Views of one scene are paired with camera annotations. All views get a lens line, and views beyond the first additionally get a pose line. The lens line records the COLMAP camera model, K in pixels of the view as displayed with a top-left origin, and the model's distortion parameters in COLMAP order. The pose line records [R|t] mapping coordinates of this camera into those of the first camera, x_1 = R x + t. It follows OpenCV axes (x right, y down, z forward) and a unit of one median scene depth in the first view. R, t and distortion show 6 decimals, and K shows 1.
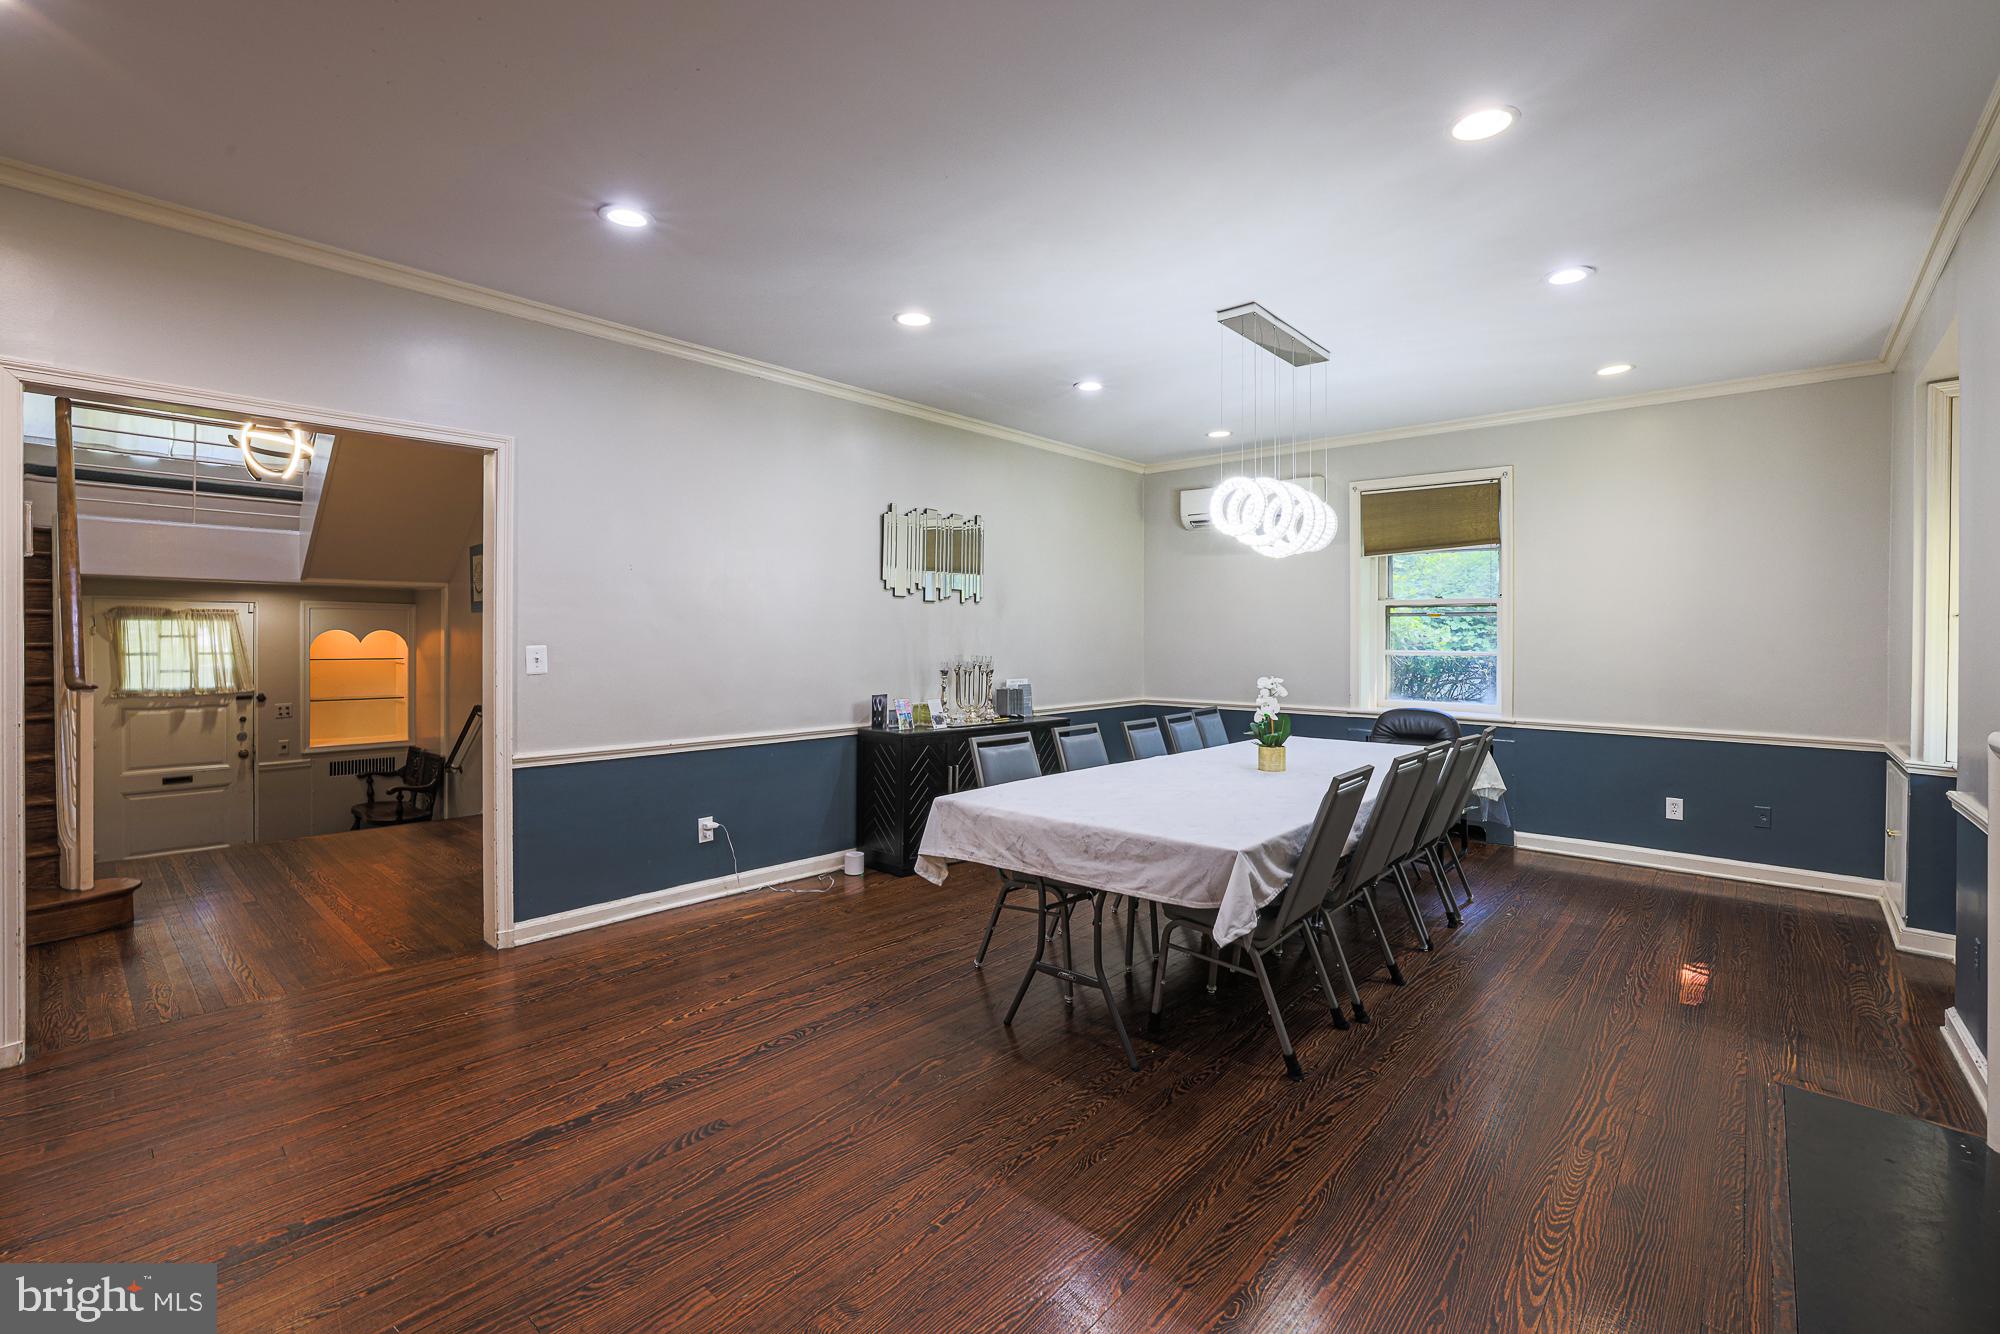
lens RADIAL K [[877.7, 0, 992.7], [0, 877.7, 638.9], [0, 0, 1]] dist [-0.038718, 0.012112]
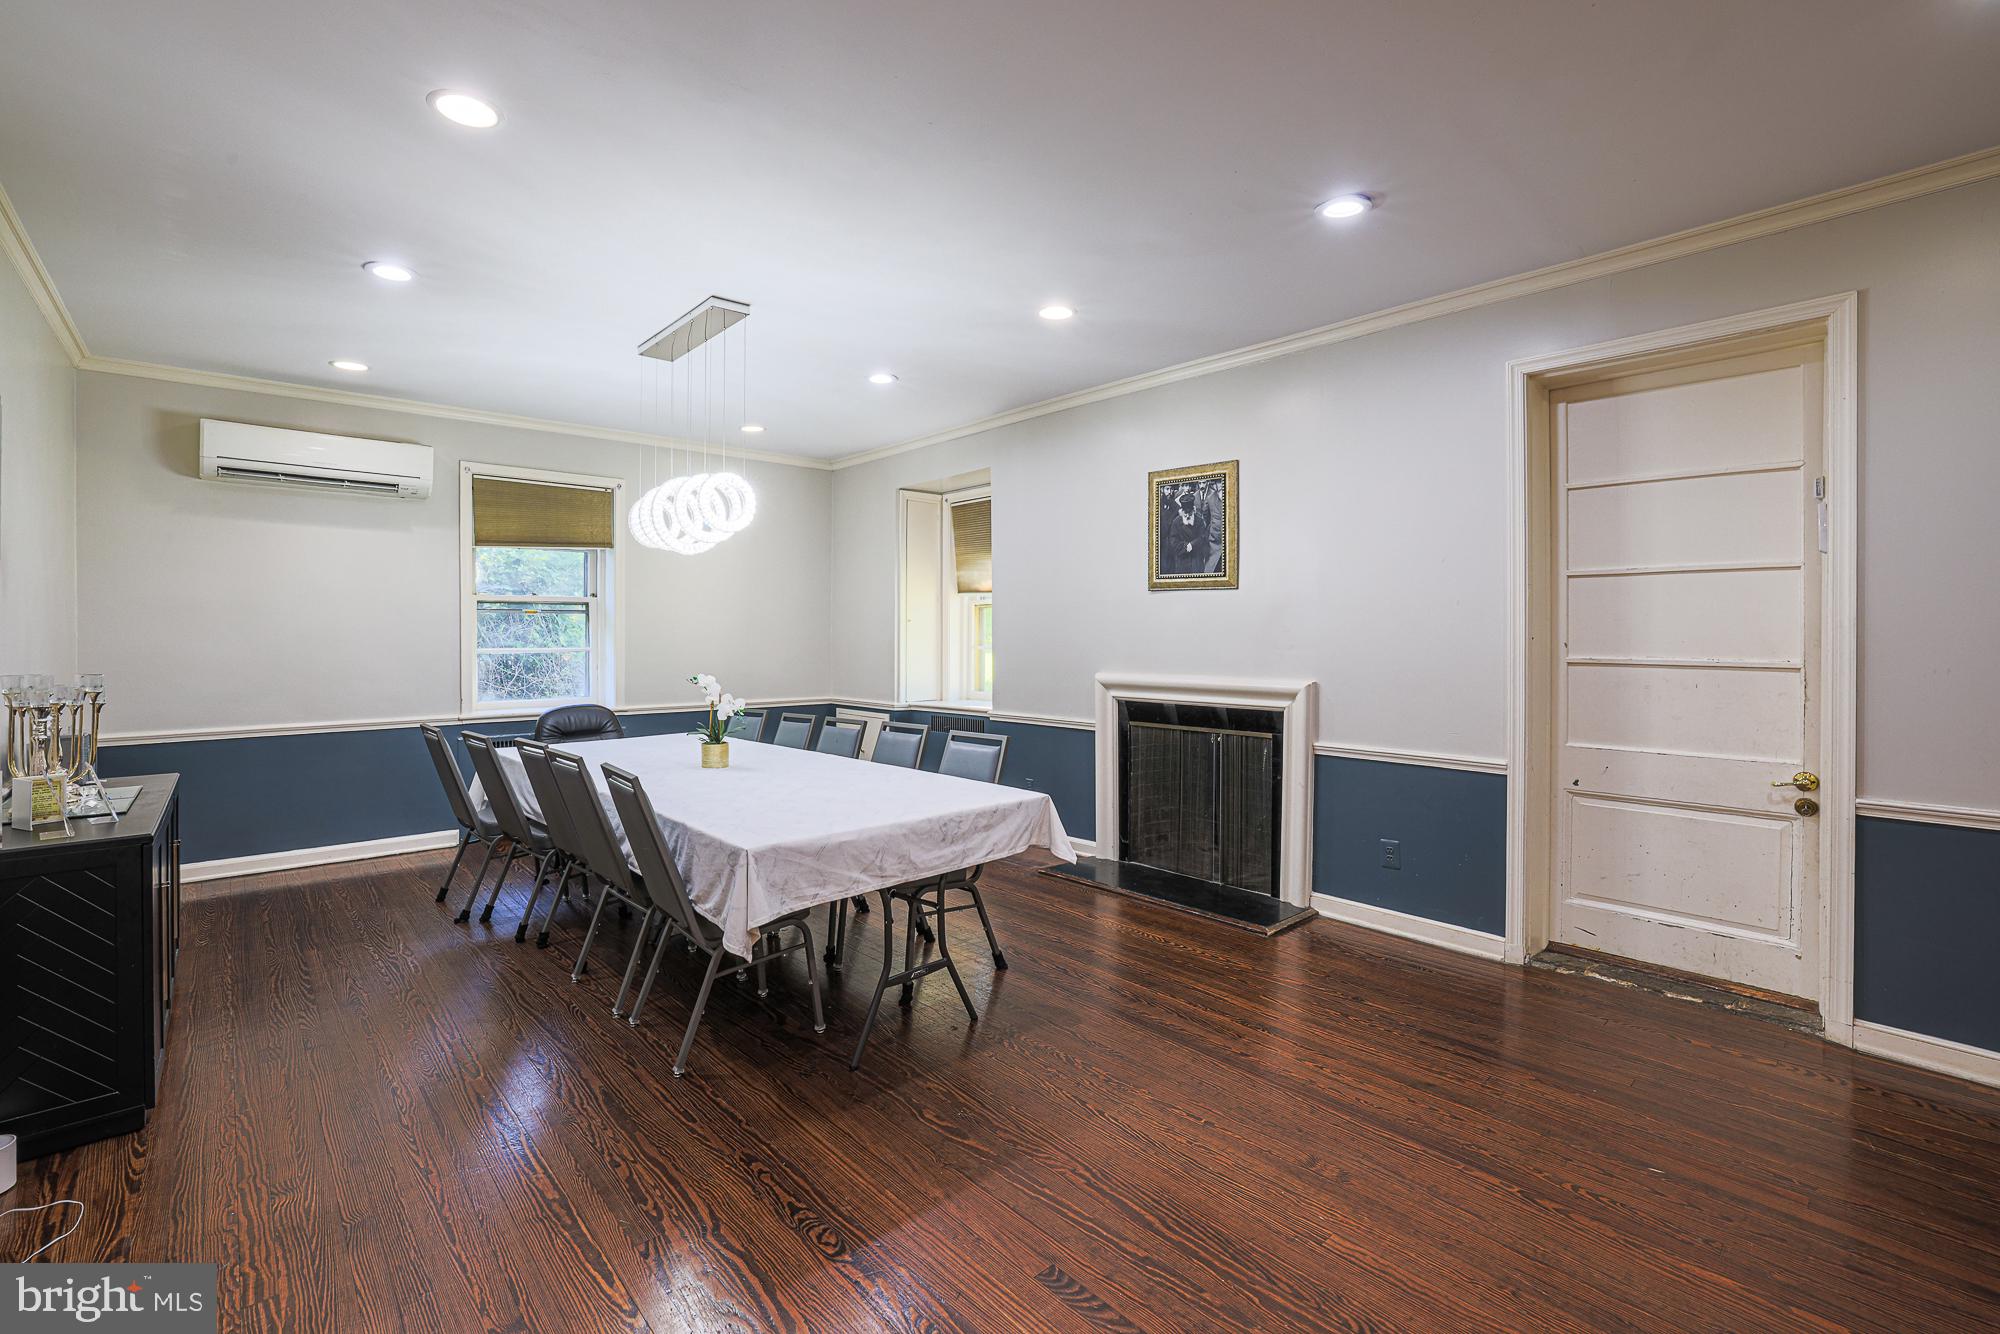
lens RADIAL K [[877.7, 0, 982.2], [0, 877.7, 641.5], [0, 0, 1]] dist [-0.038718, 0.012112]
pose [[0.107987, -0.012686, 0.994071, -0.651545], [0.006654, 0.999905, 0.012038, -0.004354], [-0.994130, 0.005314, 0.108061, 0.592043]]
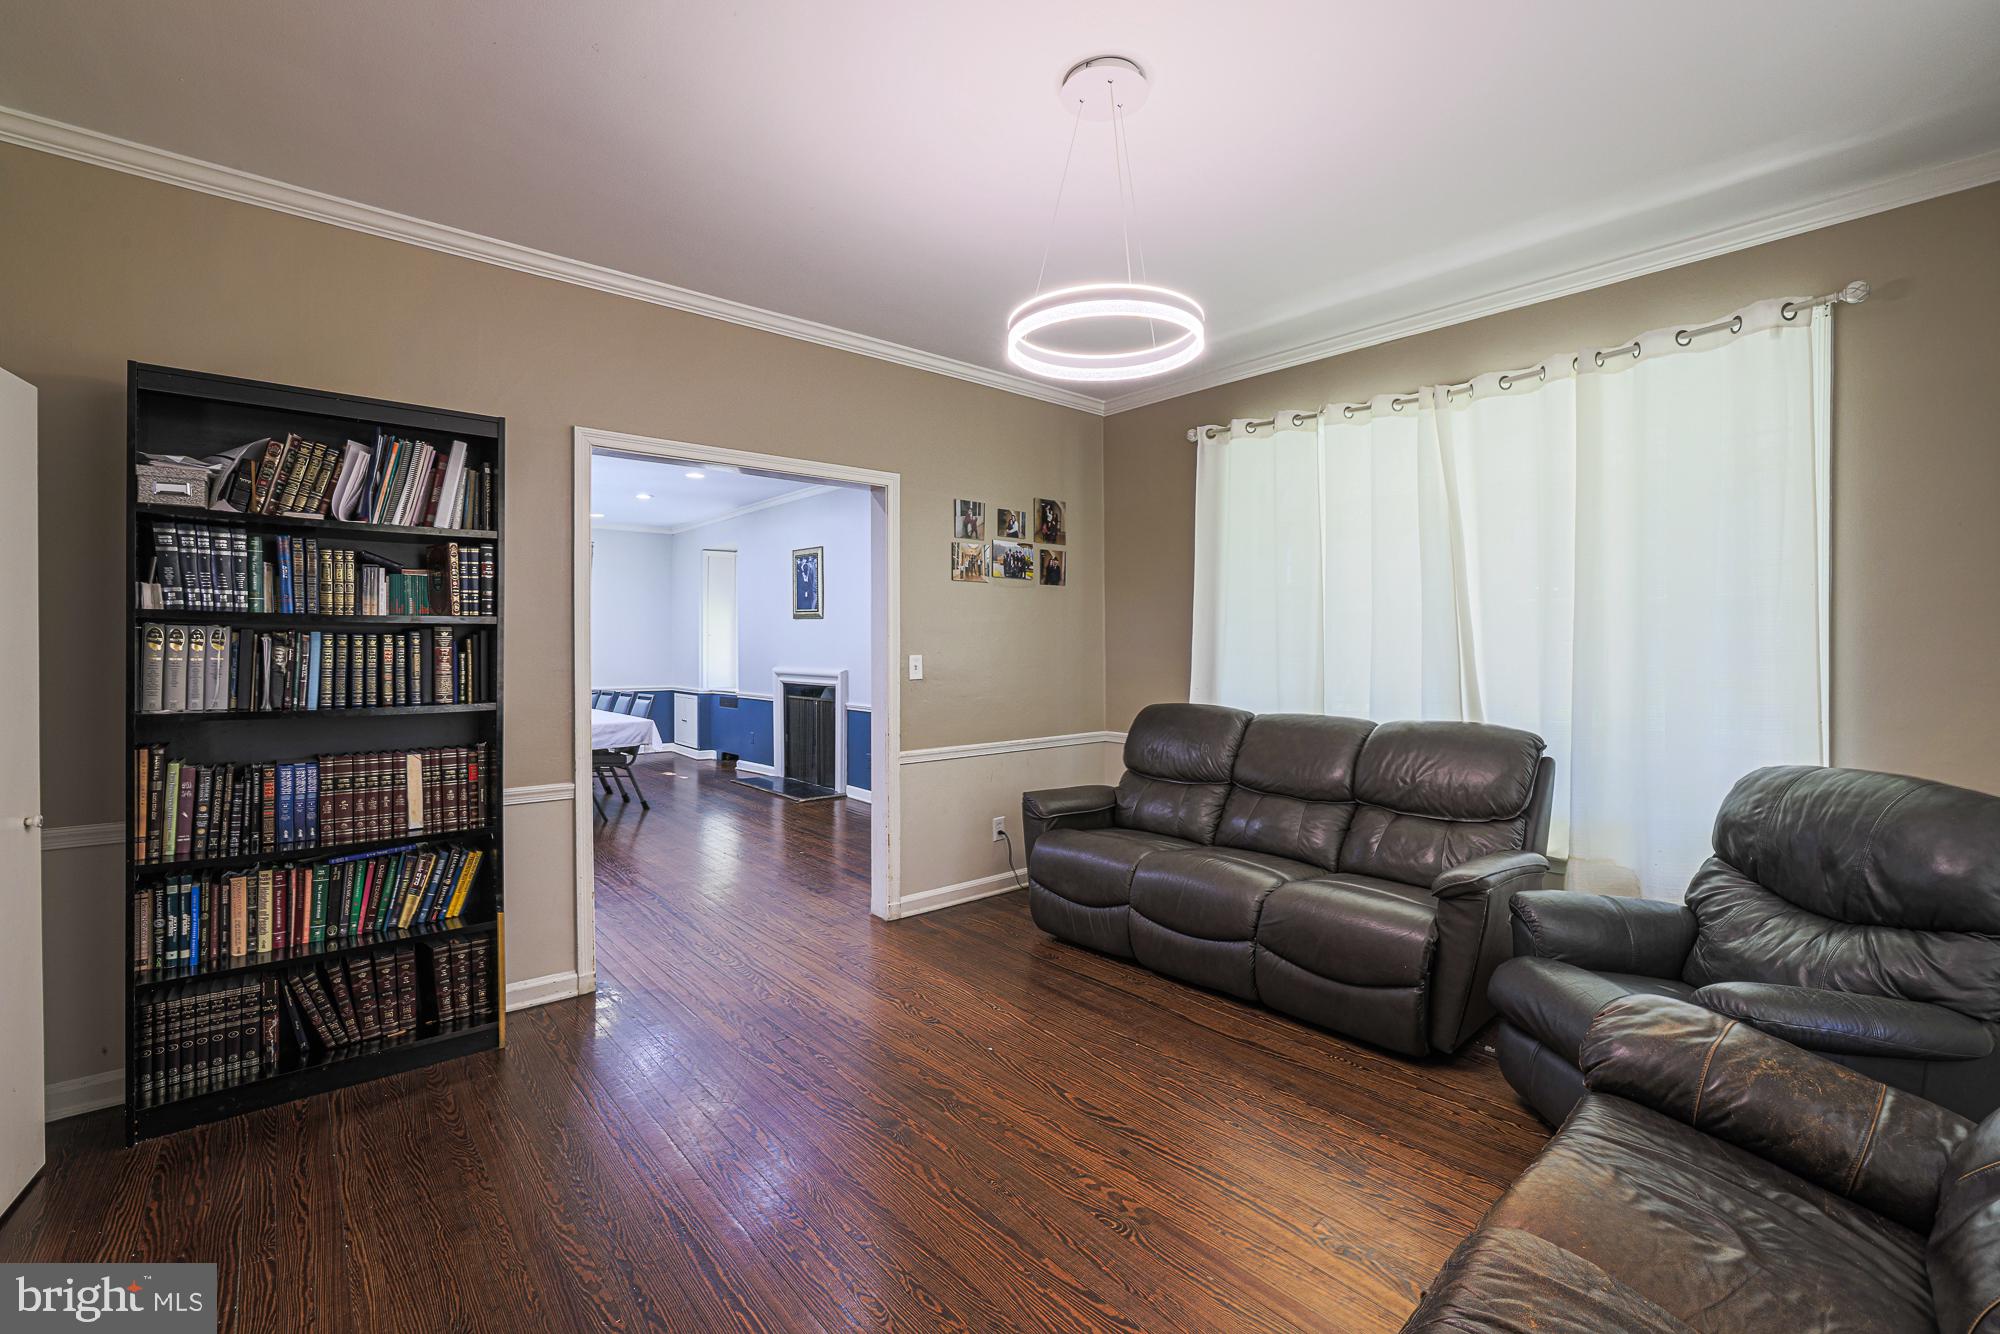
lens RADIAL K [[877.7, 0, 999.3], [0, 877.7, 654.8], [0, 0, 1]] dist [-0.038718, 0.012112]
pose [[0.138039, -0.016737, 0.990285, -1.434805], [0.005865, 0.999853, 0.016081, -0.003439], [-0.990409, 0.003588, 0.138117, -0.297801]]
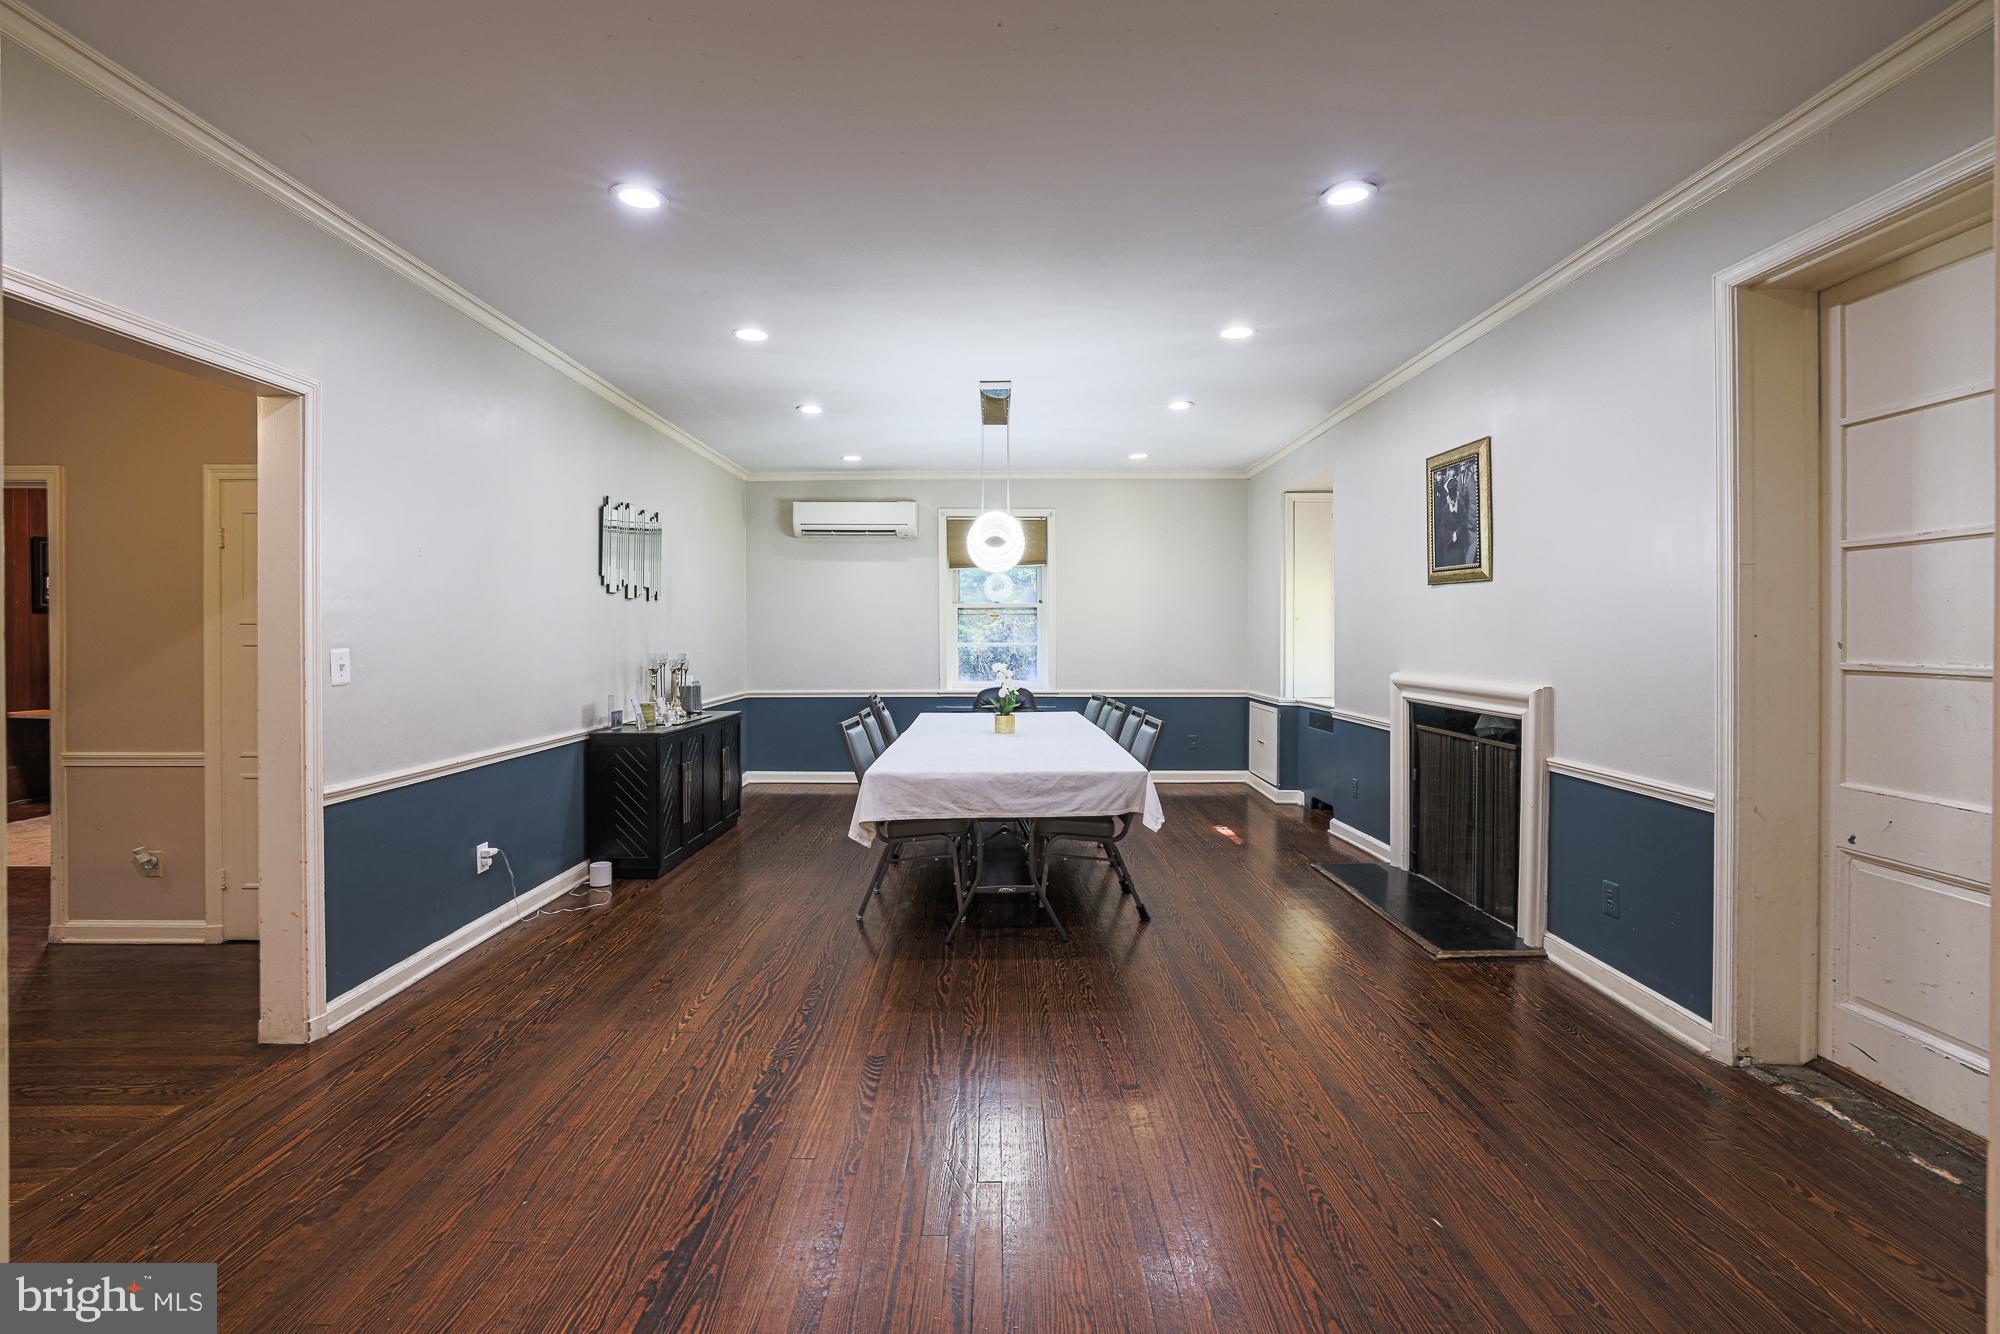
lens RADIAL K [[877.7, 0, 989.4], [0, 877.7, 633.1], [0, 0, 1]] dist [-0.038718, 0.012112]
pose [[0.746782, -0.006159, 0.665041, -0.587900], [0.008877, 0.999960, -0.000707, -0.000256], [-0.665010, 0.006431, 0.746807, 0.021422]]
